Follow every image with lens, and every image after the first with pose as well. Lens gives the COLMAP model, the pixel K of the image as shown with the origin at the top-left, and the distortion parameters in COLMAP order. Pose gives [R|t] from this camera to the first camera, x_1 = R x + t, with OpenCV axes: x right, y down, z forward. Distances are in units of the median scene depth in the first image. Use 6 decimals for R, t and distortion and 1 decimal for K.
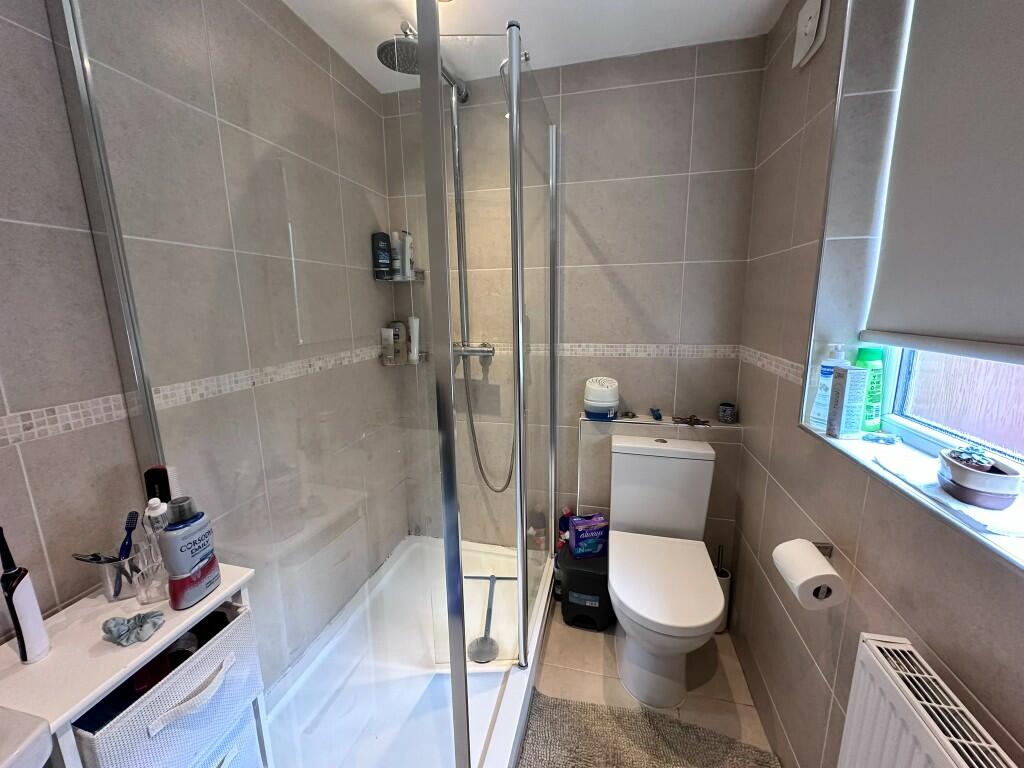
lens RADIAL K [[411.0, 0, 510.6], [0, 411.0, 383.0], [0, 0, 1]] dist [0.001231, 0.000084]
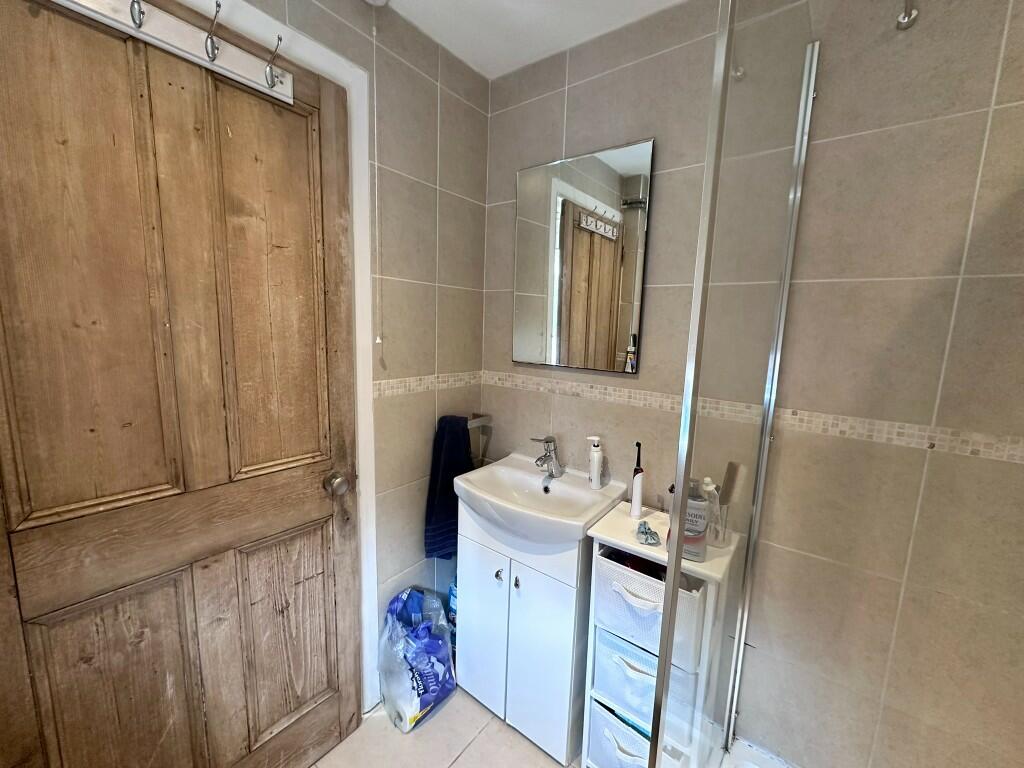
lens RADIAL K [[411.0, 0, 512.2], [0, 411.0, 386.3], [0, 0, 1]] dist [0.001231, 0.000084]
pose [[-0.410414, 0.108794, -0.905386, 0.424543], [-0.219642, 0.951834, 0.213939, -0.106666], [0.885052, 0.286665, -0.366751, 0.611656]]
